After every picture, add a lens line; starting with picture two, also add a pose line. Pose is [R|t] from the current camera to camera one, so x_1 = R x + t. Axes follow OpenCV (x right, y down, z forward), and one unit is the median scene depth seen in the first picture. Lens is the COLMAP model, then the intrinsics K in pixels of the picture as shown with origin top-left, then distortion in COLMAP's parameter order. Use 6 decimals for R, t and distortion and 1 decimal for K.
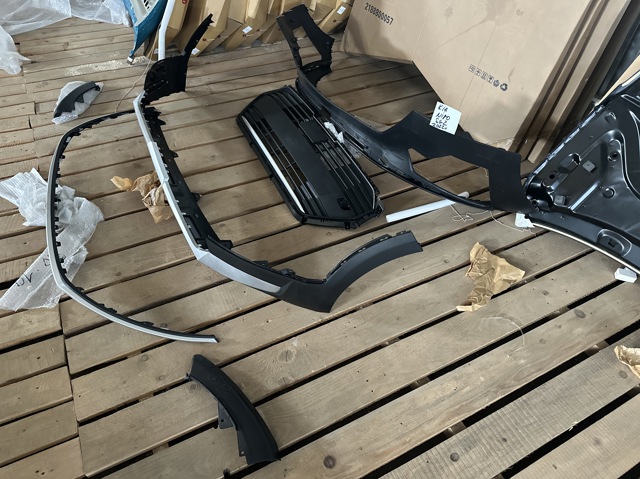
lens RADIAL K [[451.9, 0, 318.6], [0, 451.9, 243.0], [0, 0, 1]] dist [0.048646, -0.071619]
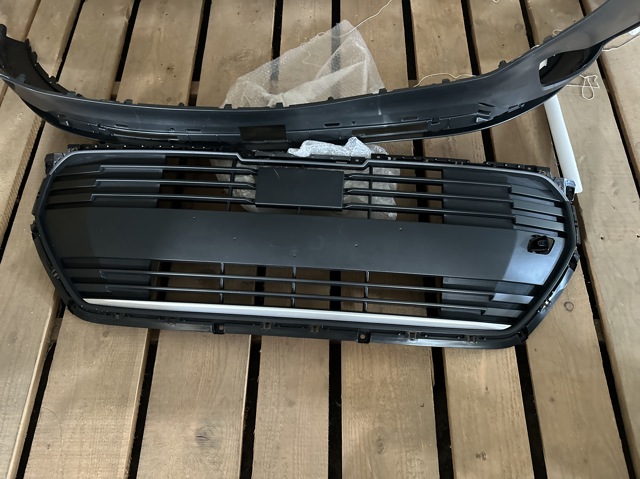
lens RADIAL K [[456.6, 0, 317.9], [0, 456.6, 239.5], [0, 0, 1]] dist [0.000400, -0.002015]
pose [[0.475639, -0.824086, 0.307653, -0.193716], [0.652610, 0.565100, 0.504740, -0.475000], [-0.589804, -0.039296, 0.806590, 0.743594]]
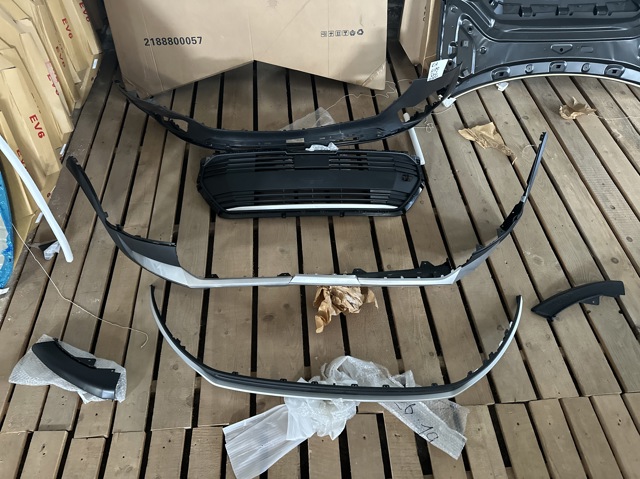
lens RADIAL K [[451.9, 0, 318.6], [0, 451.9, 243.0], [0, 0, 1]] dist [0.048646, -0.071619]
pose [[0.389492, -0.758255, 0.522825, -0.788670], [0.657633, 0.626383, 0.418525, -0.630953], [-0.644837, 0.180814, 0.742624, 0.281877]]
